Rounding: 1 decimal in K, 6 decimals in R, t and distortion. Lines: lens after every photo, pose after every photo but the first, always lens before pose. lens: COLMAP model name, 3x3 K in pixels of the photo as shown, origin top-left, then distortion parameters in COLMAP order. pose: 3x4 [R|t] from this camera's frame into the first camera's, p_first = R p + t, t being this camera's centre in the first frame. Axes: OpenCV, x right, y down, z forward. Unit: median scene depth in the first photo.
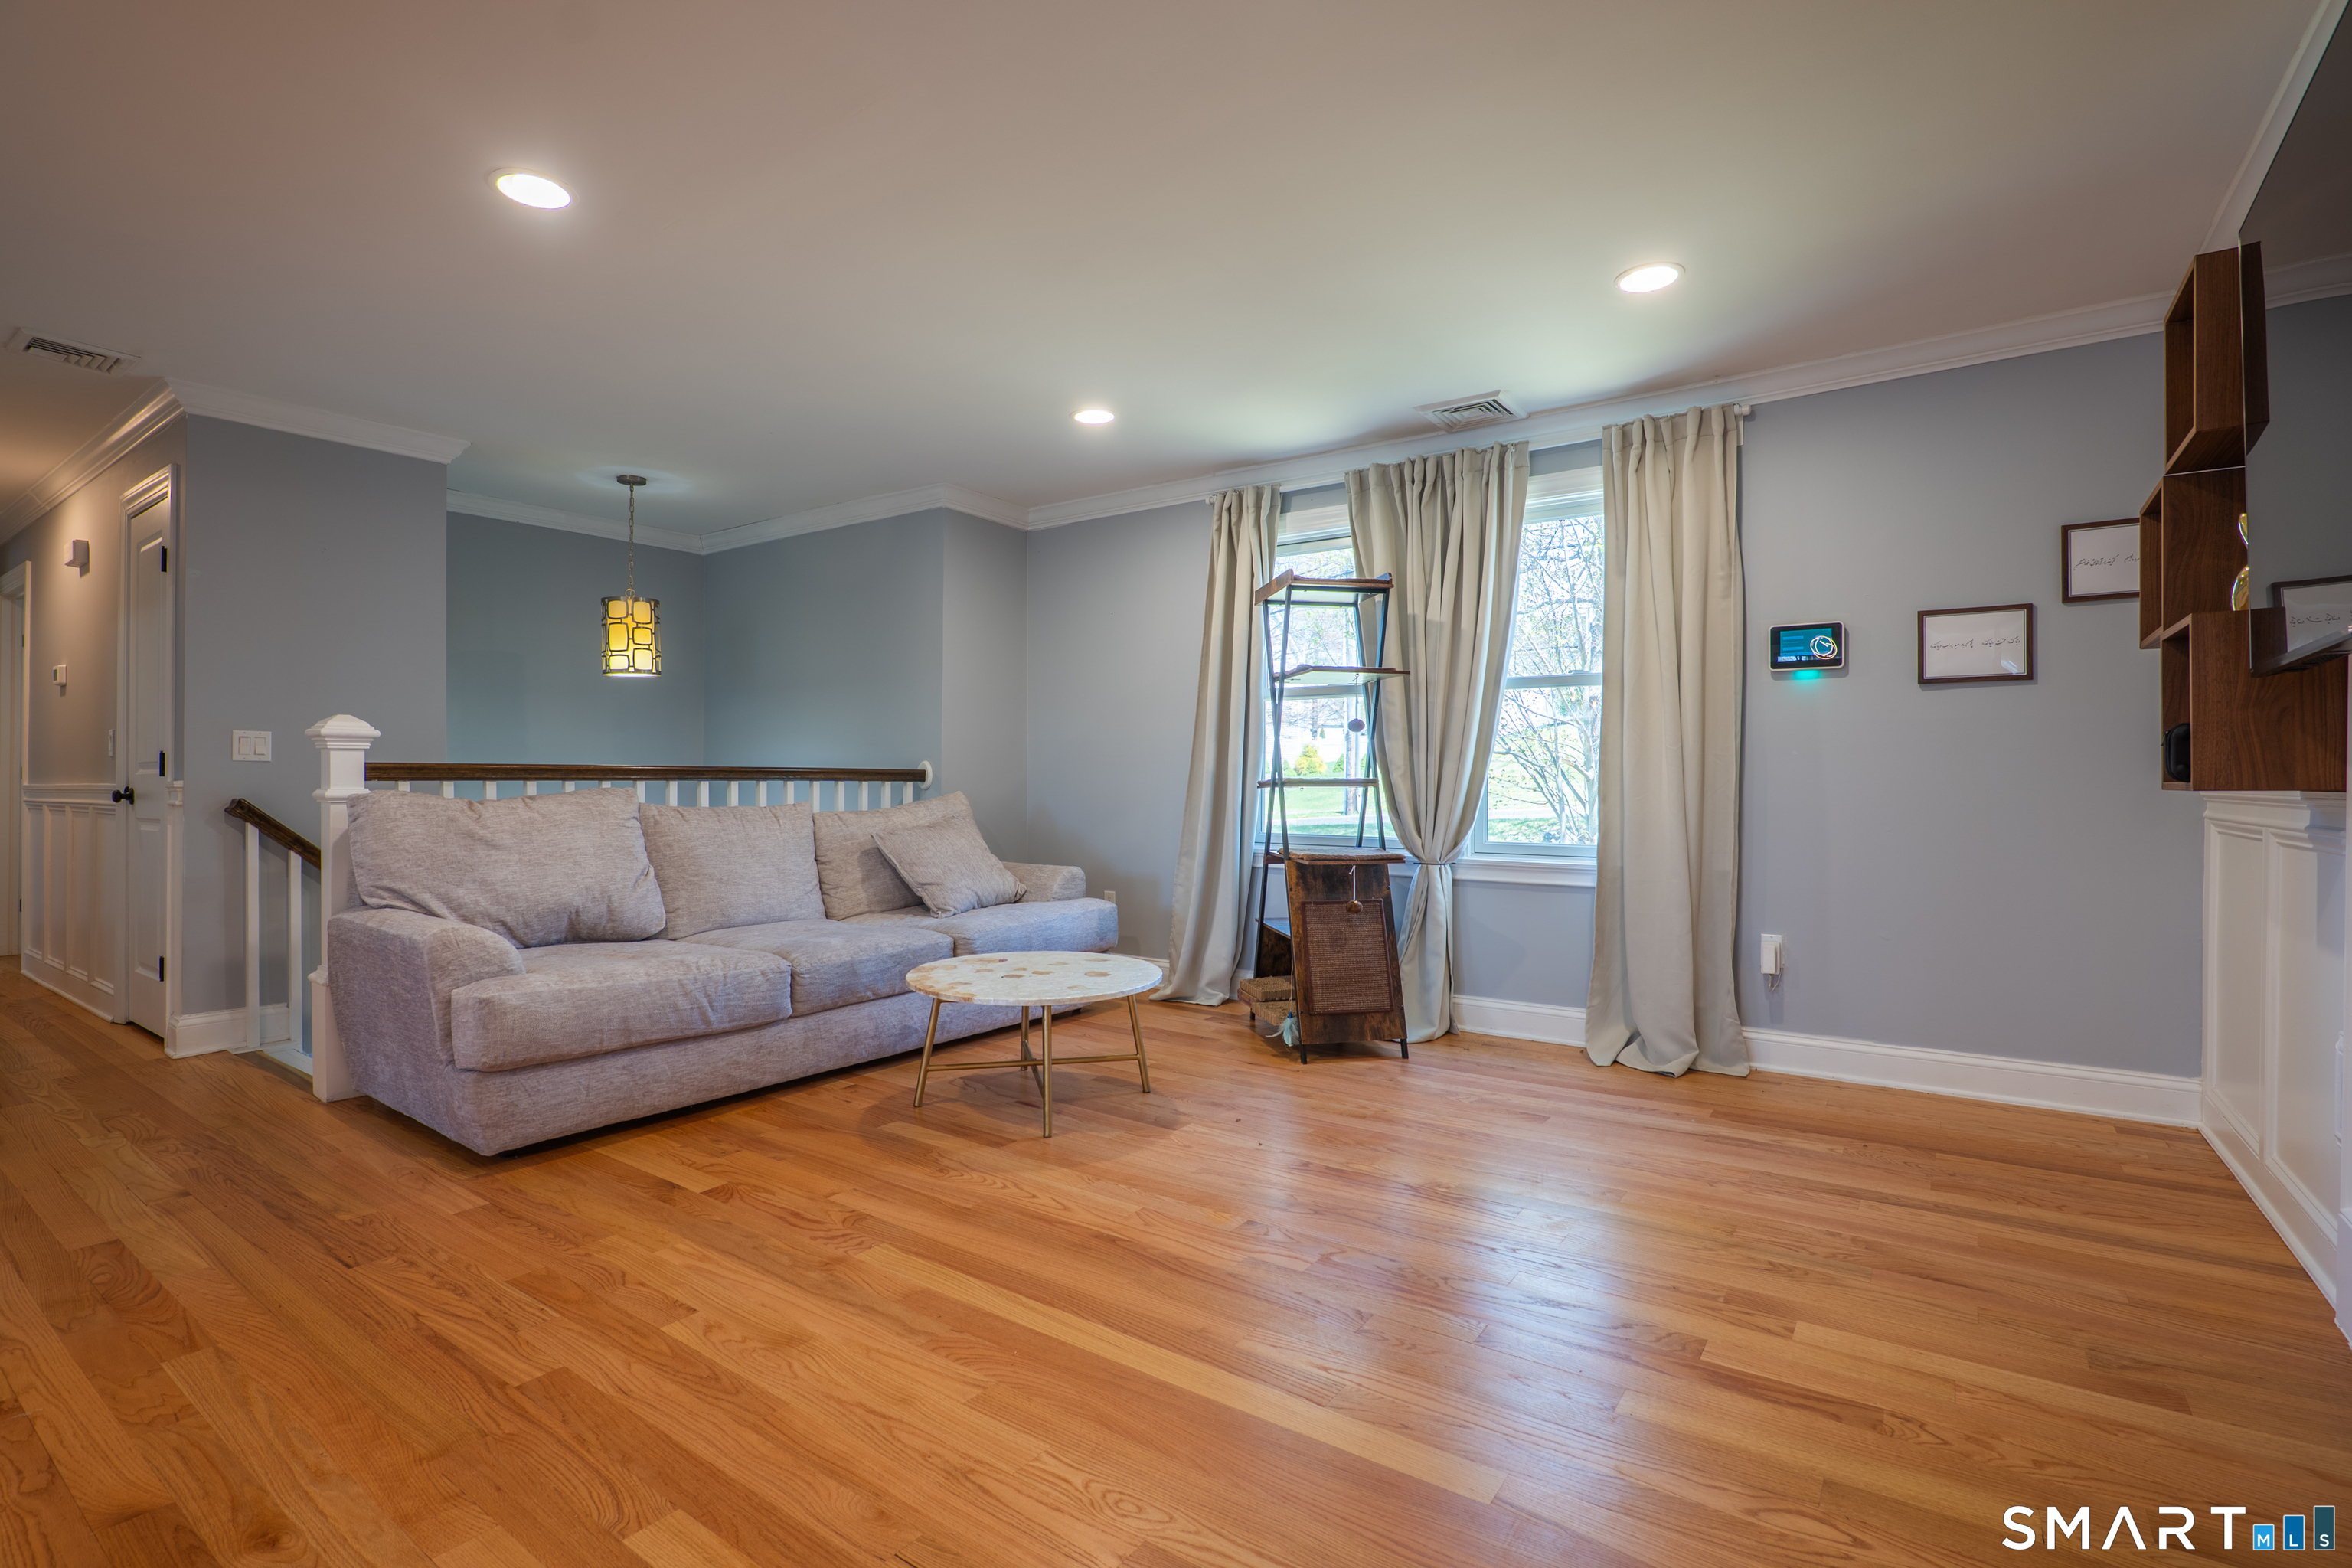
lens RADIAL K [[1096.4, 0, 1172.9], [0, 1096.4, 783.0], [0, 0, 1]] dist [-0.000680, 0.001578]
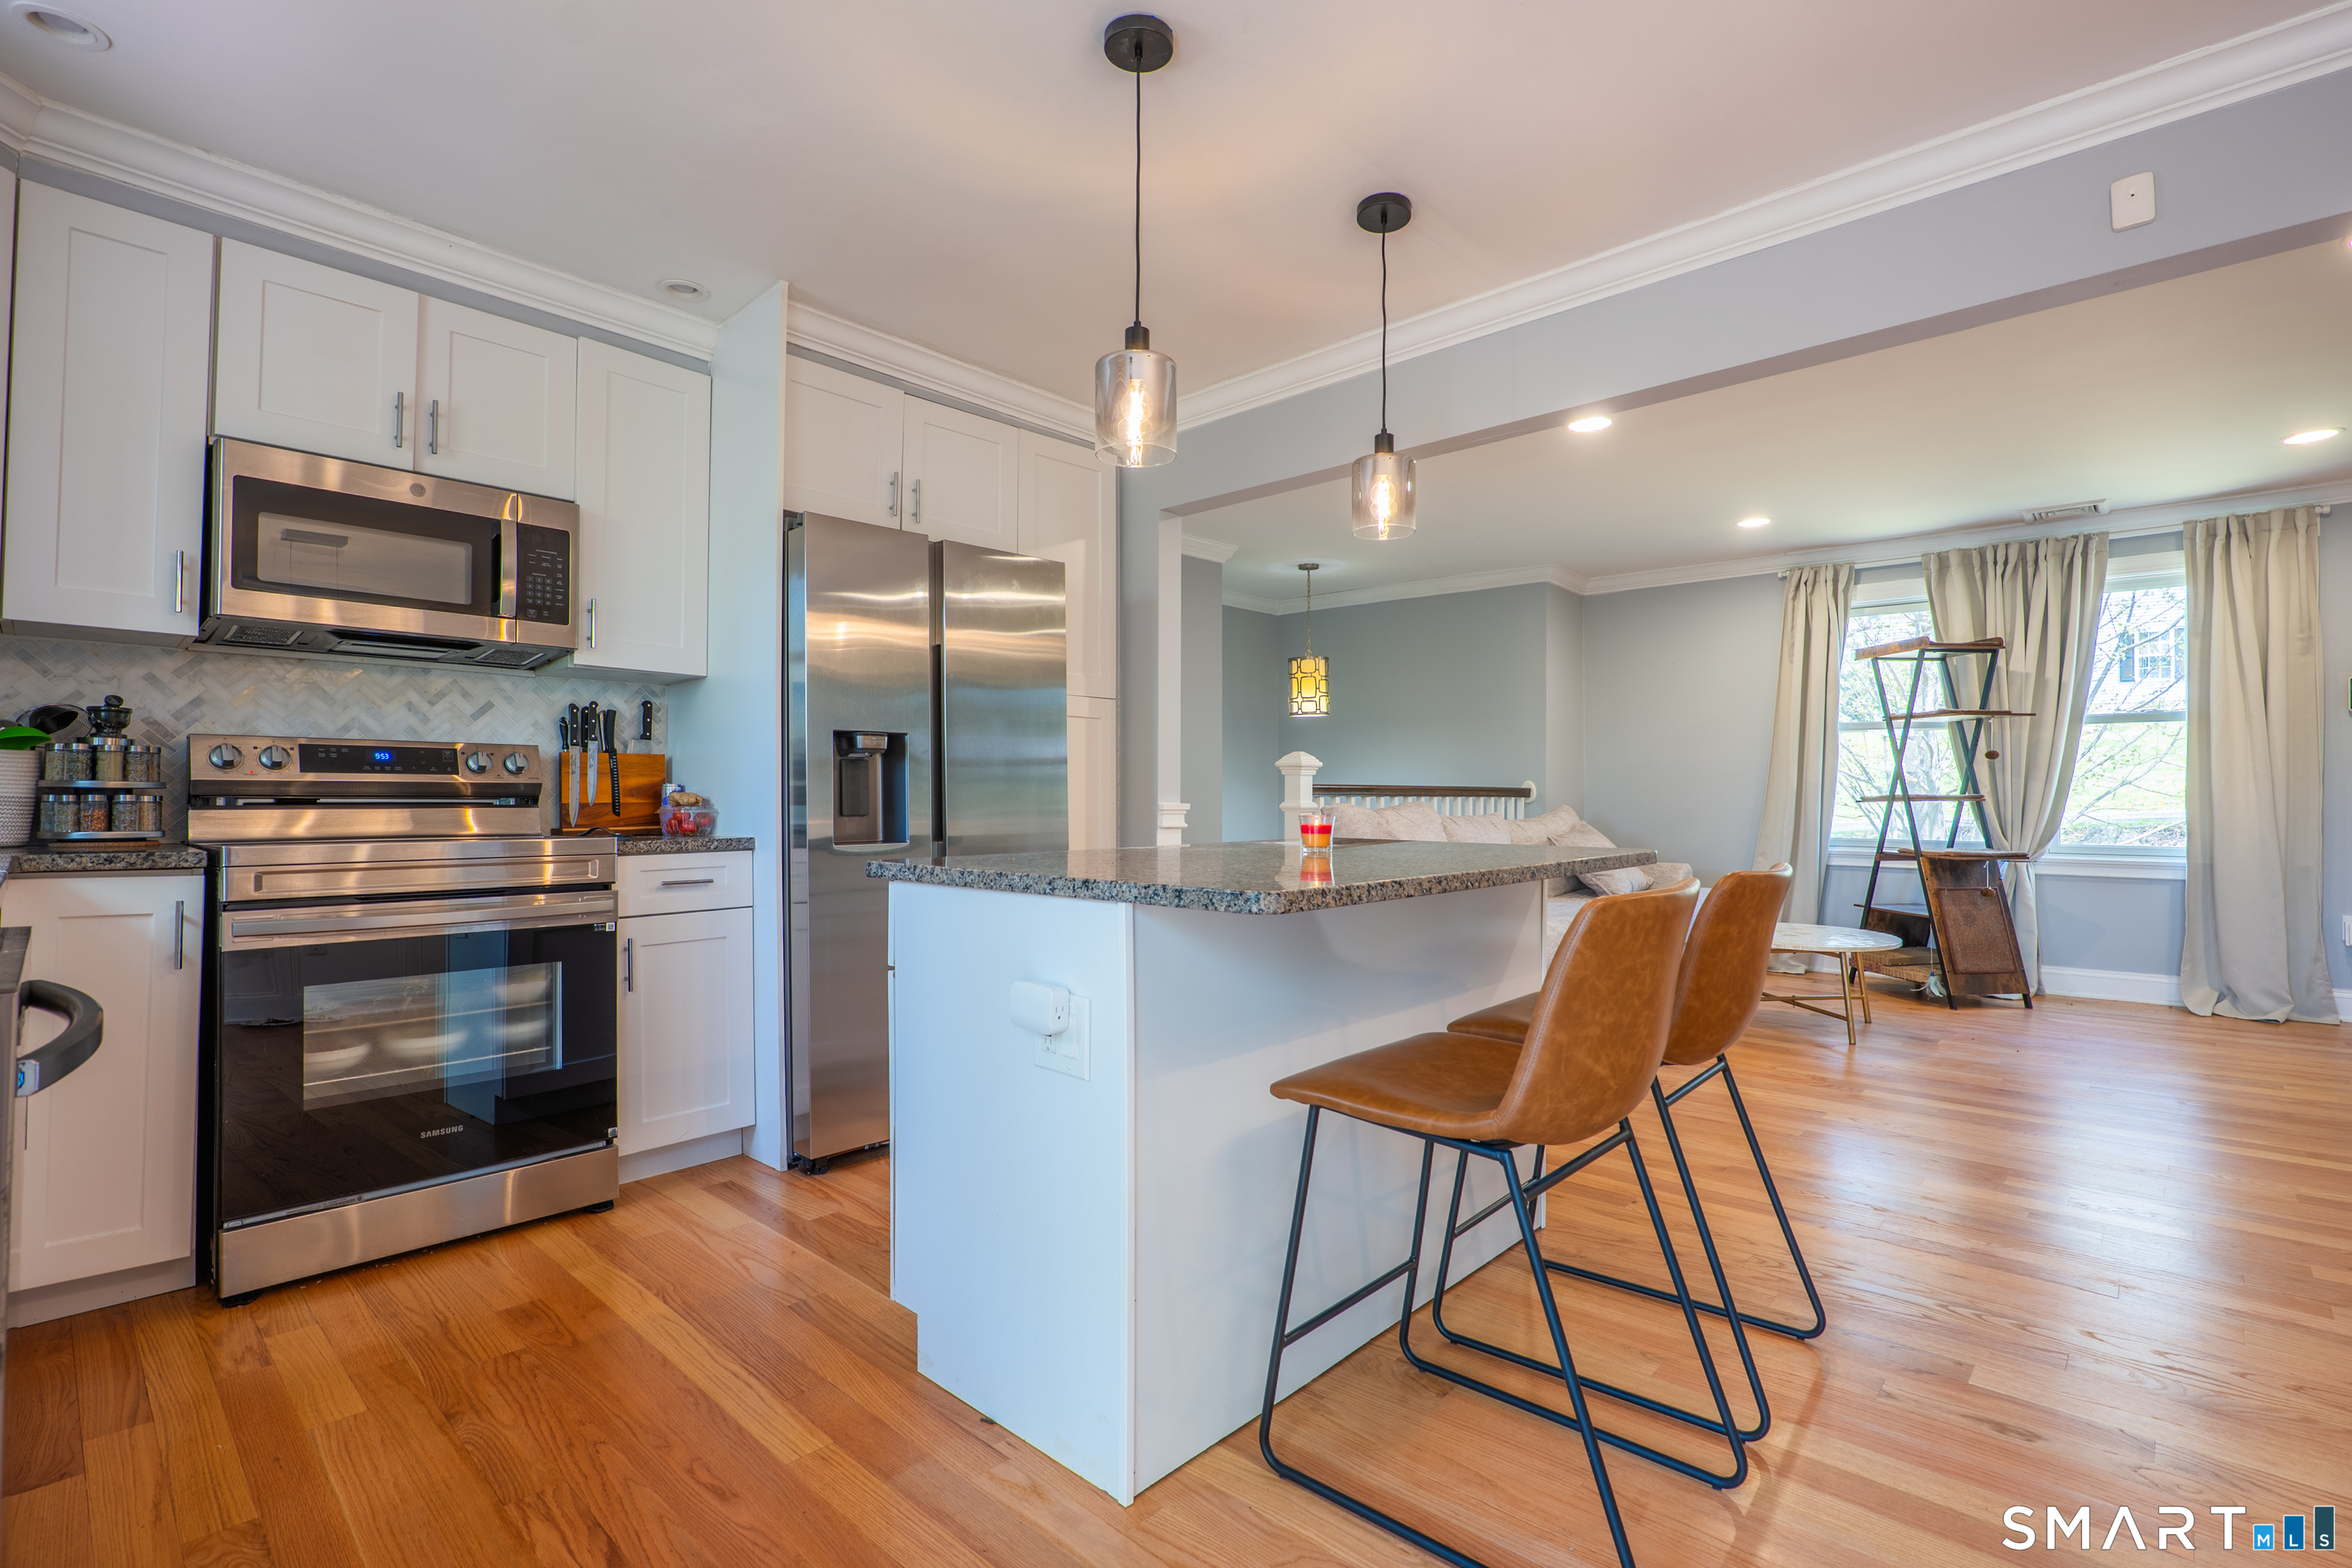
lens RADIAL K [[1096.4, 0, 1178.3], [0, 1096.4, 792.3], [0, 0, 1]] dist [-0.000680, 0.001578]
pose [[0.993989, -0.000802, -0.109480, -0.615237], [0.000233, 0.999986, -0.005212, -0.000401], [0.109483, 0.005155, 0.993975, -0.389839]]
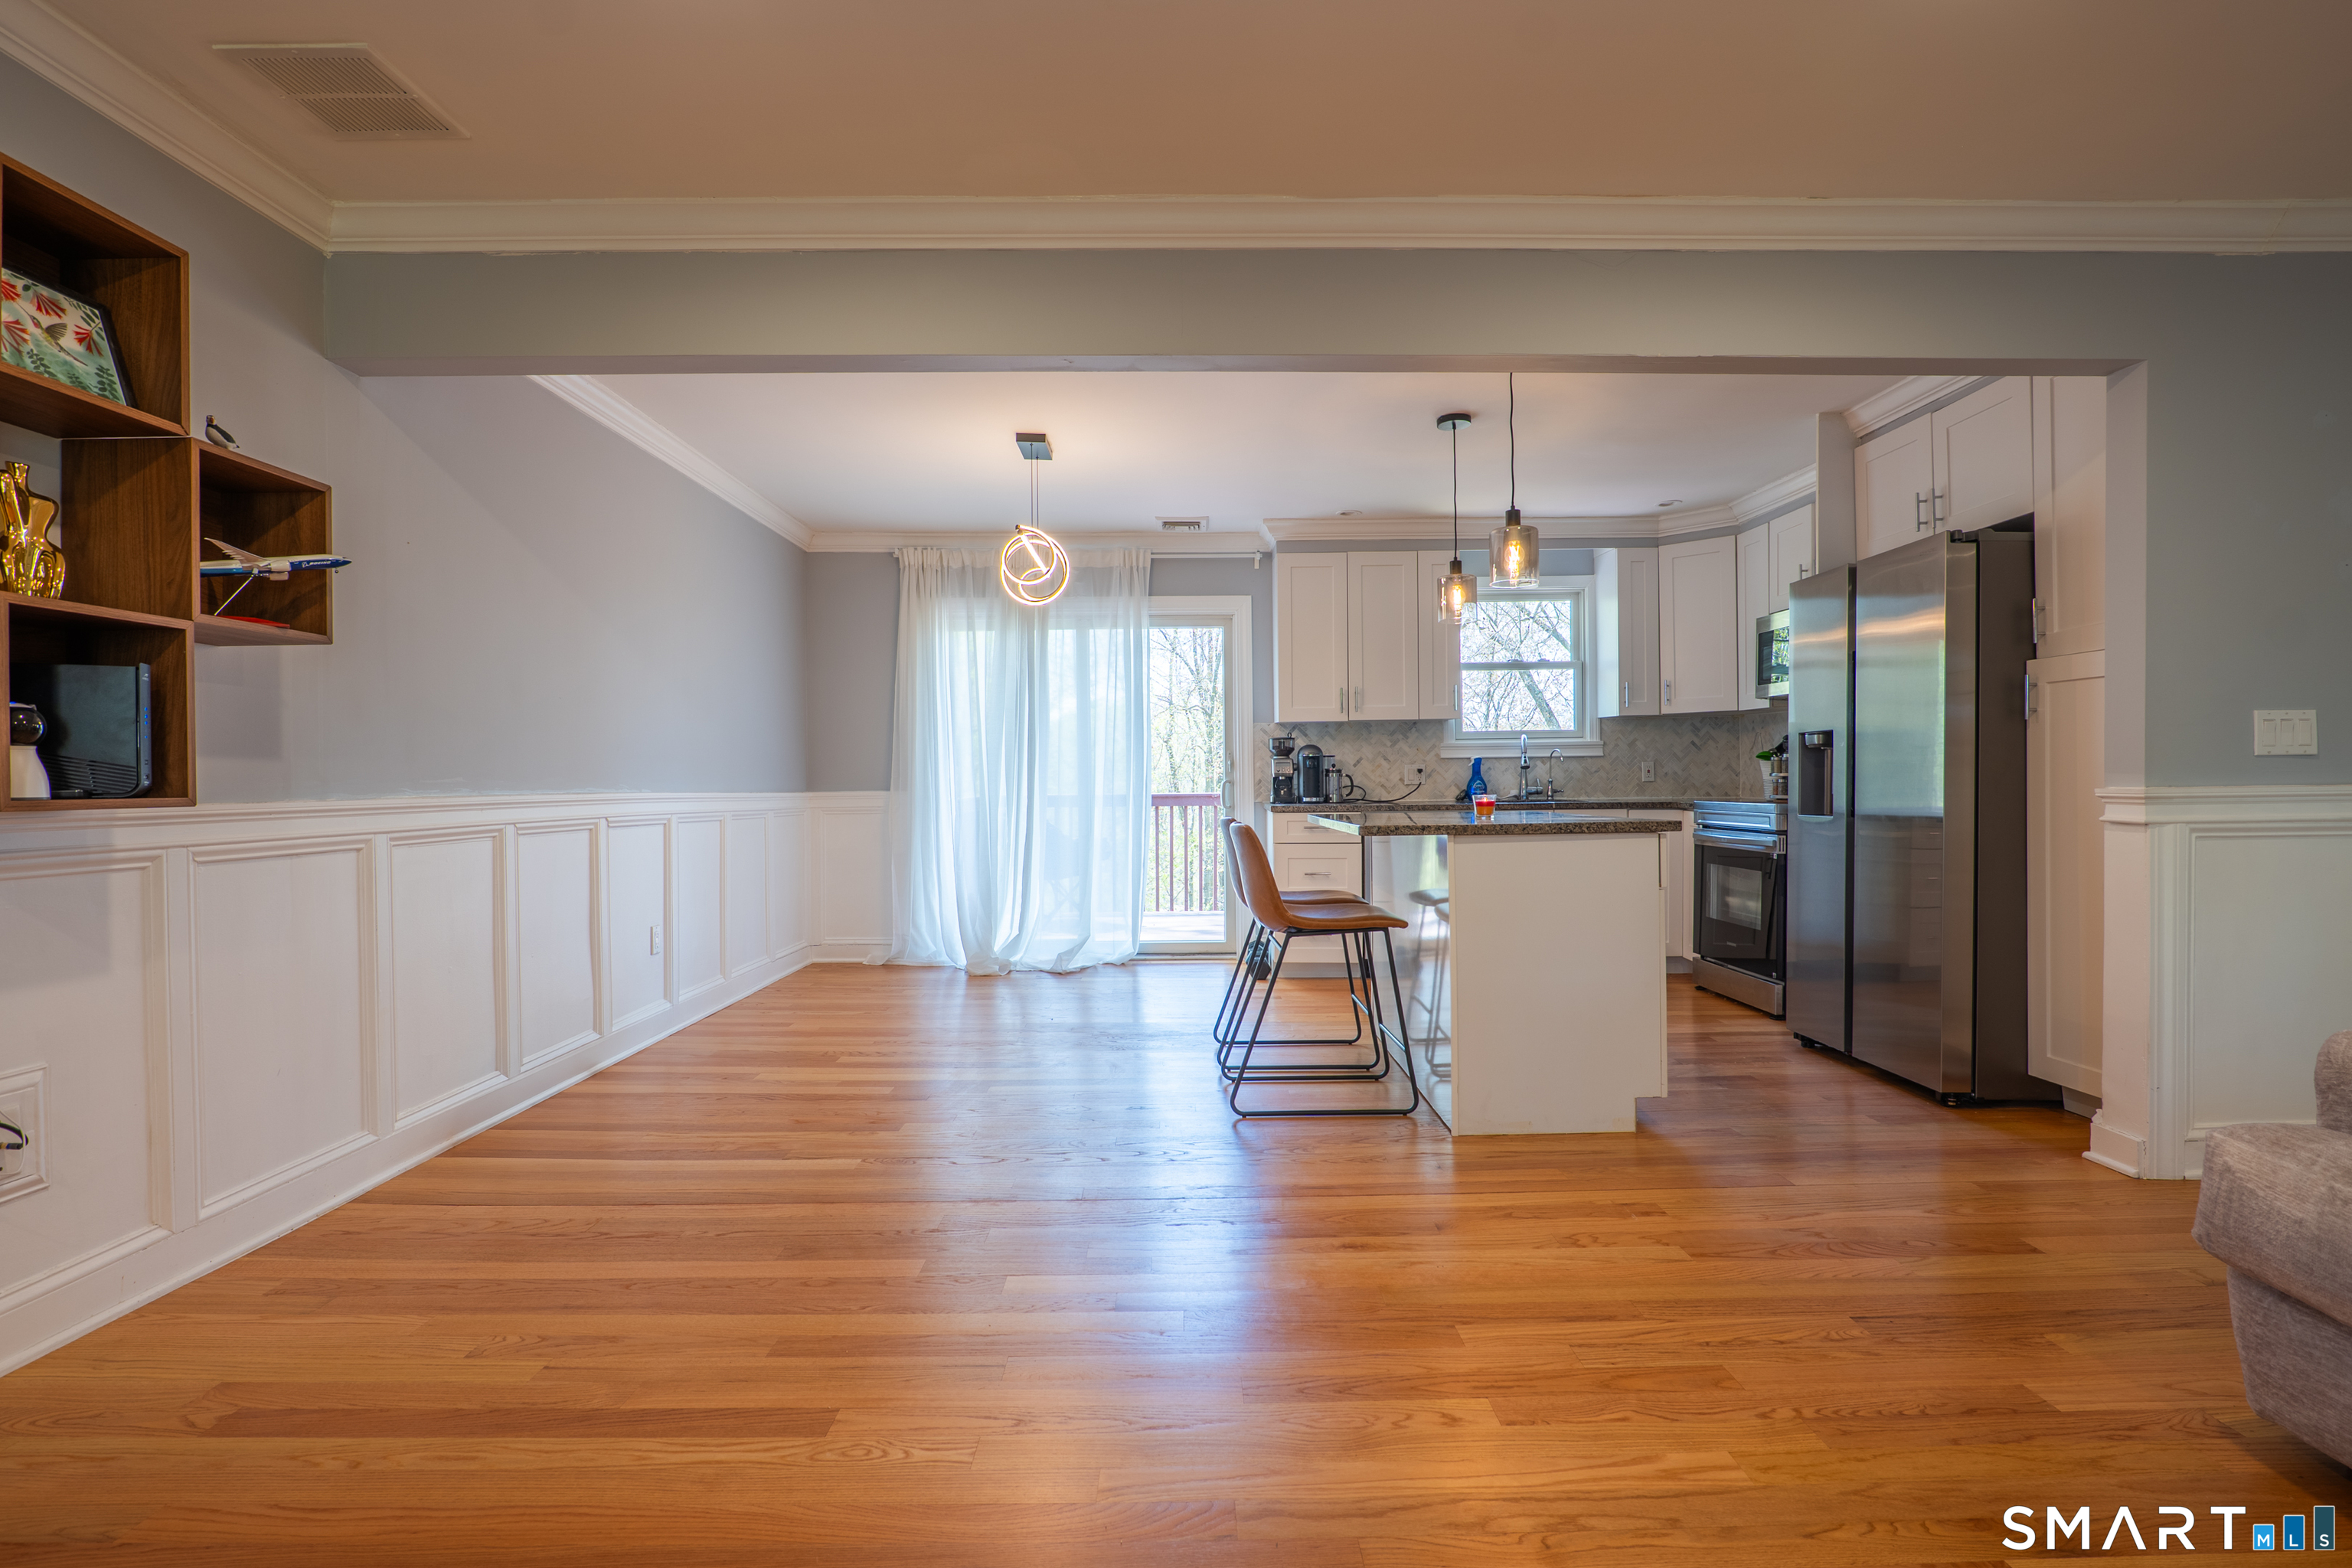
lens RADIAL K [[1096.4, 0, 1178.4], [0, 1096.4, 779.9], [0, 0, 1]] dist [-0.000680, 0.001578]
pose [[-0.800214, 0.012182, -0.599591, 0.147748], [0.011077, 0.999923, 0.005532, -0.009905], [0.599612, -0.002214, -0.800288, 0.865498]]
